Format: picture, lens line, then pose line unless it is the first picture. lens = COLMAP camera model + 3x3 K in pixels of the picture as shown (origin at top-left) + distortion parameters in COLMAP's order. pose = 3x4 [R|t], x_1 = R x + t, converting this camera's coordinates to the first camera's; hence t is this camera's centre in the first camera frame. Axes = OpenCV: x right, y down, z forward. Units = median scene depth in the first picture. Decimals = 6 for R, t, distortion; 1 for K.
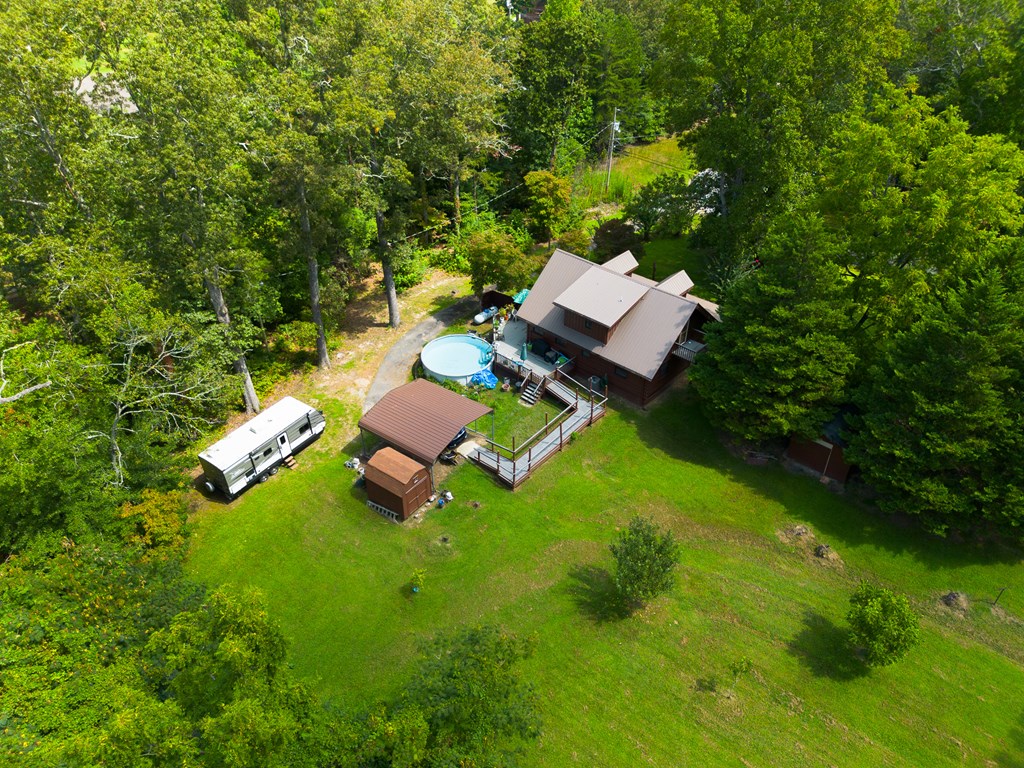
lens RADIAL K [[690.5, 0, 513.8], [0, 690.5, 393.4], [0, 0, 1]] dist [0.040324, -0.027560]
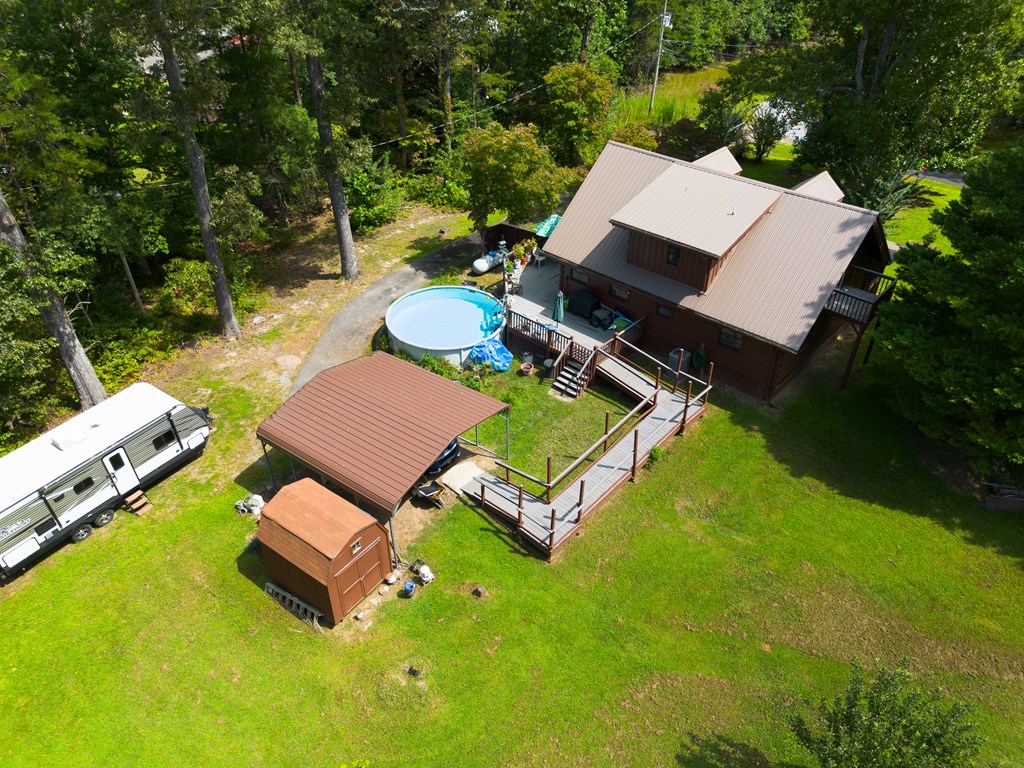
lens RADIAL K [[690.5, 0, 513.8], [0, 690.5, 393.4], [0, 0, 1]] dist [0.040324, -0.027560]
pose [[0.999991, 0.000349, 0.004338, -0.025771], [-0.000351, 1.000000, 0.000682, 0.012218], [-0.004338, -0.000683, 0.999990, 0.414480]]
